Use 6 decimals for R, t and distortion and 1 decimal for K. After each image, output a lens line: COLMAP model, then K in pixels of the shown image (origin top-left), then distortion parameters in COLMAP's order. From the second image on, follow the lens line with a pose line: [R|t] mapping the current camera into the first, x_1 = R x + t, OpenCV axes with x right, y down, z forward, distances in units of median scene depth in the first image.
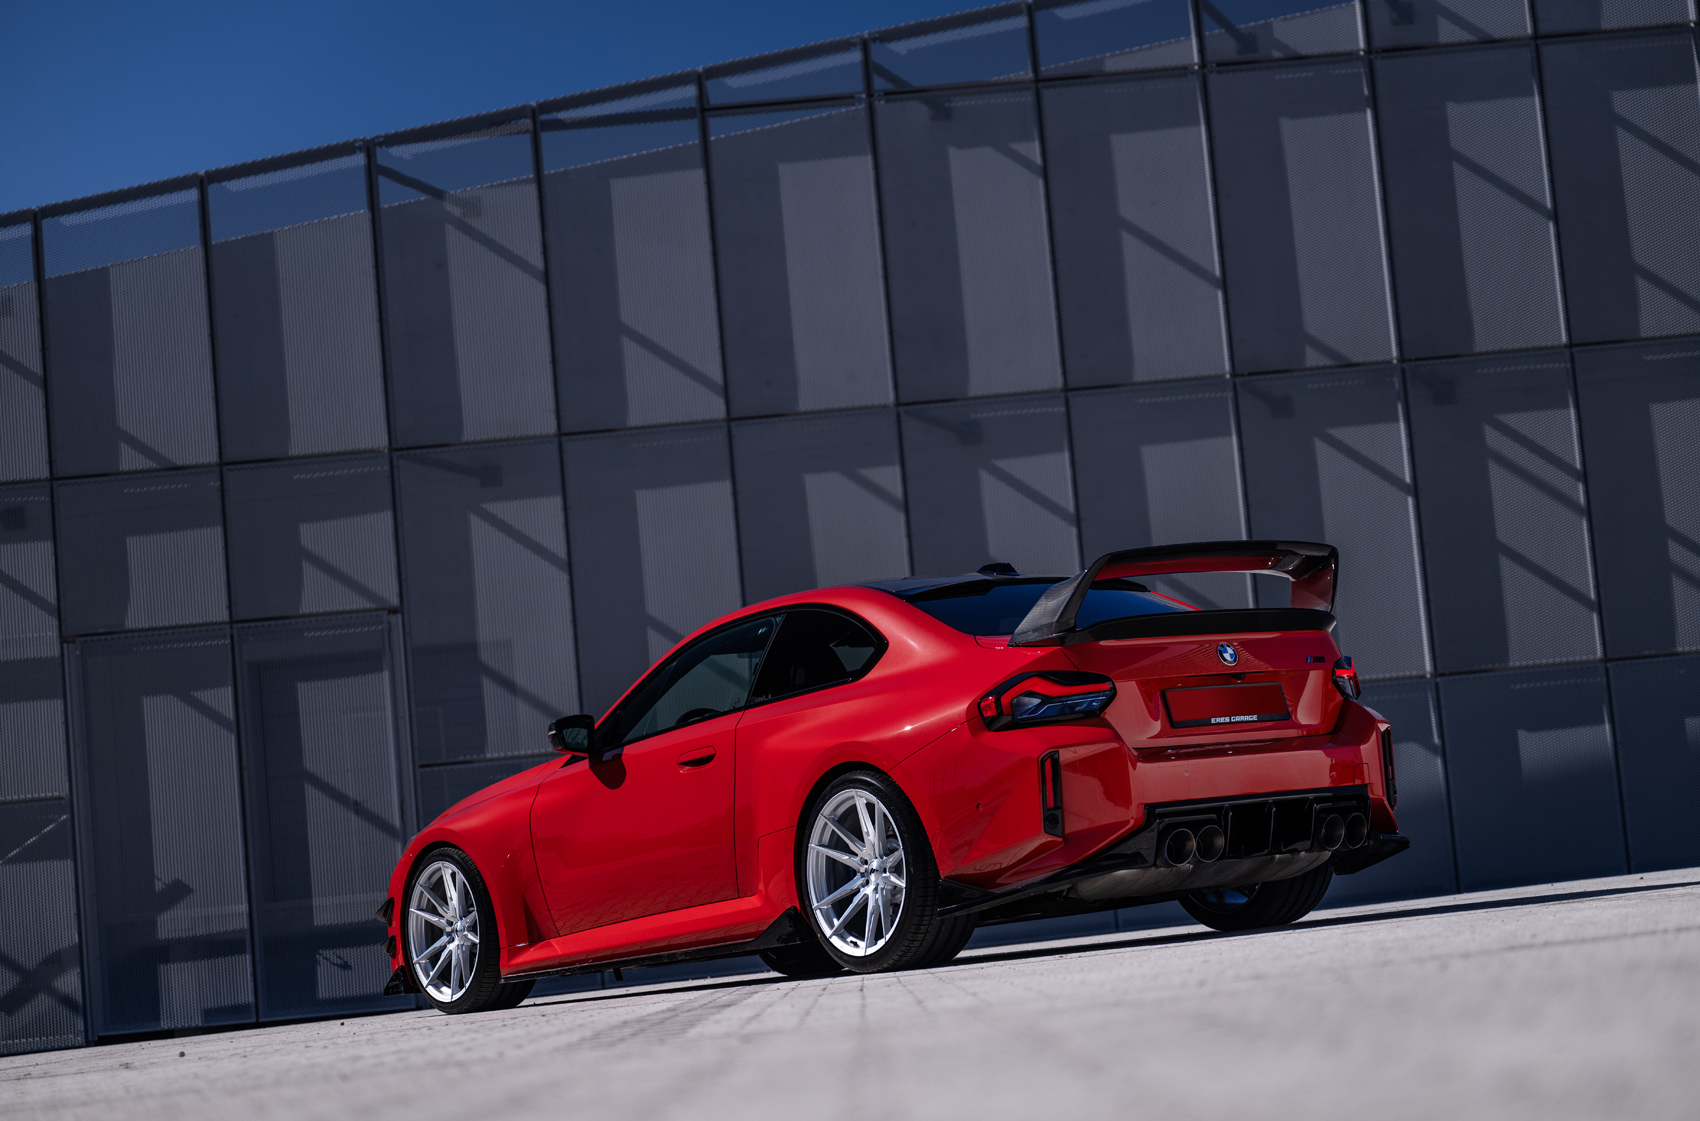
lens RADIAL K [[3272.2, 0, 859.8], [0, 3272.2, 571.1], [0, 0, 1]] dist [0.022474, 0.000000]
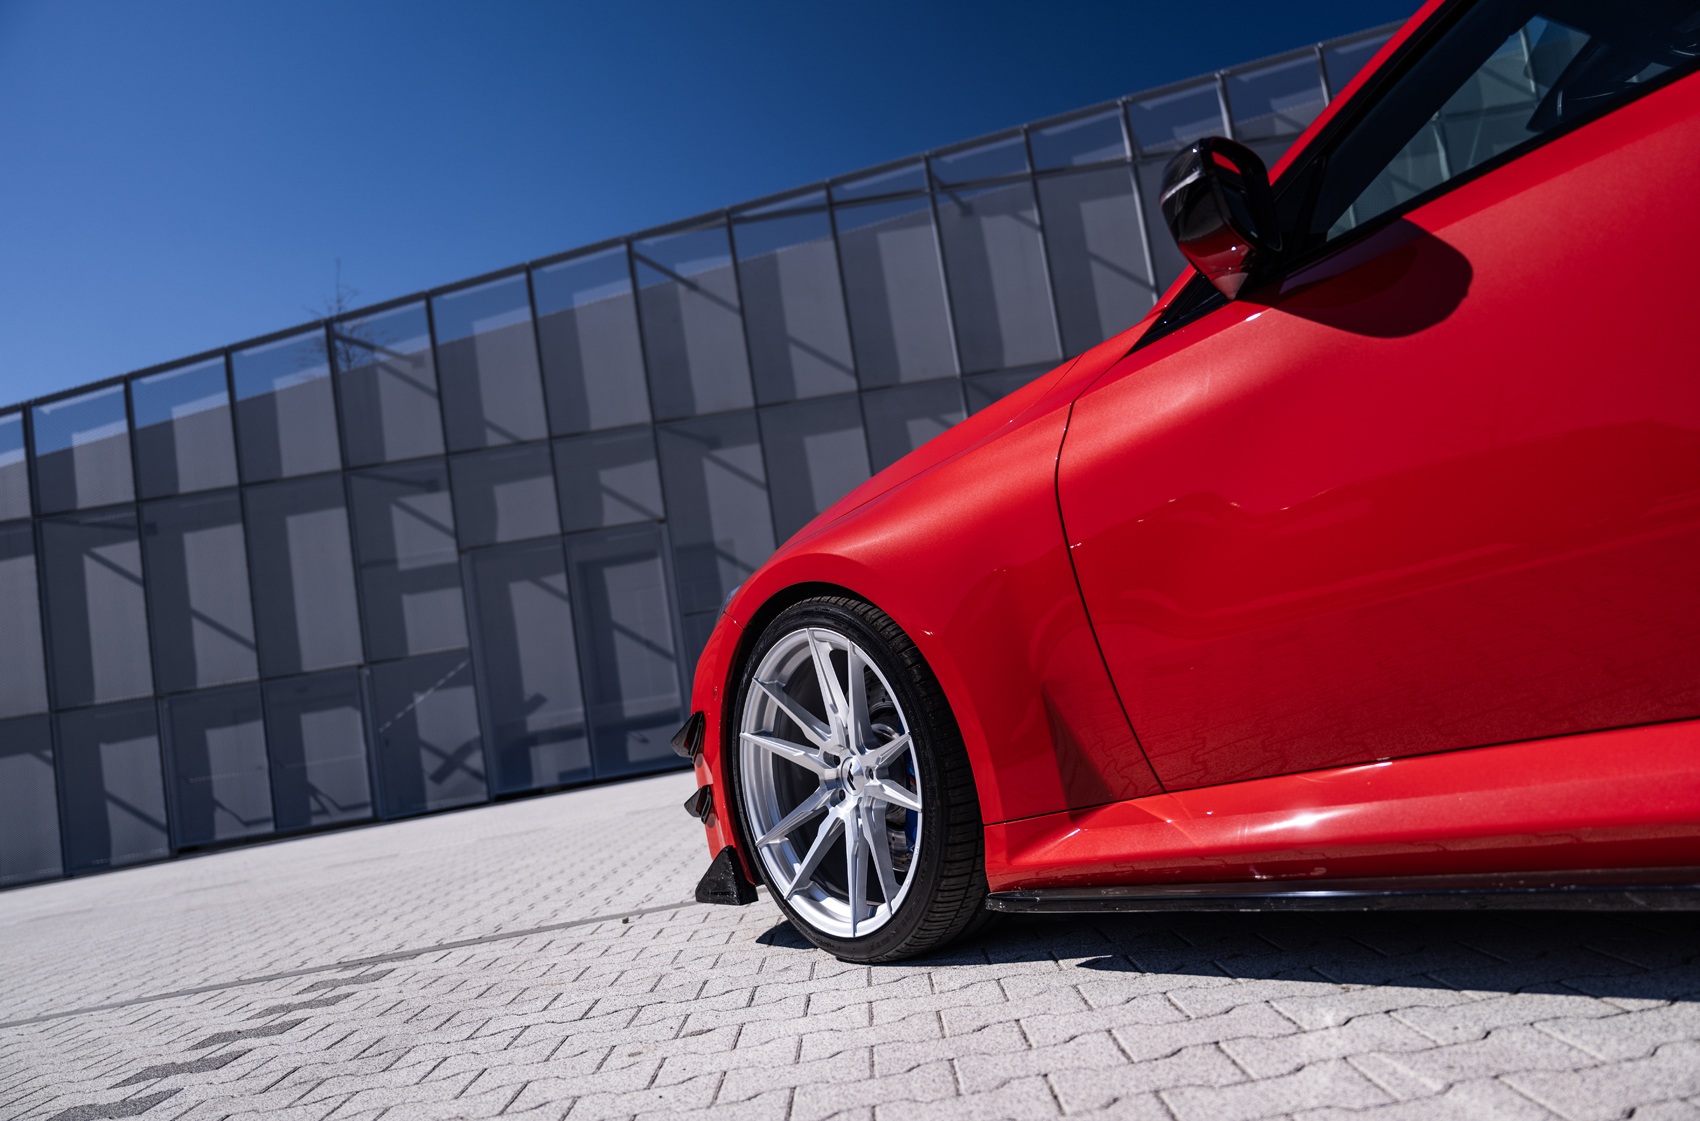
lens RADIAL K [[1339.0, 0, 874.8], [0, 1339.0, 571.7], [0, 0, 1]] dist [-0.011399, 0.006924]
pose [[0.997903, -0.062375, 0.017319, -0.050958], [0.062062, 0.997909, 0.018080, 0.032805], [-0.018410, -0.016967, 0.999687, 0.341738]]
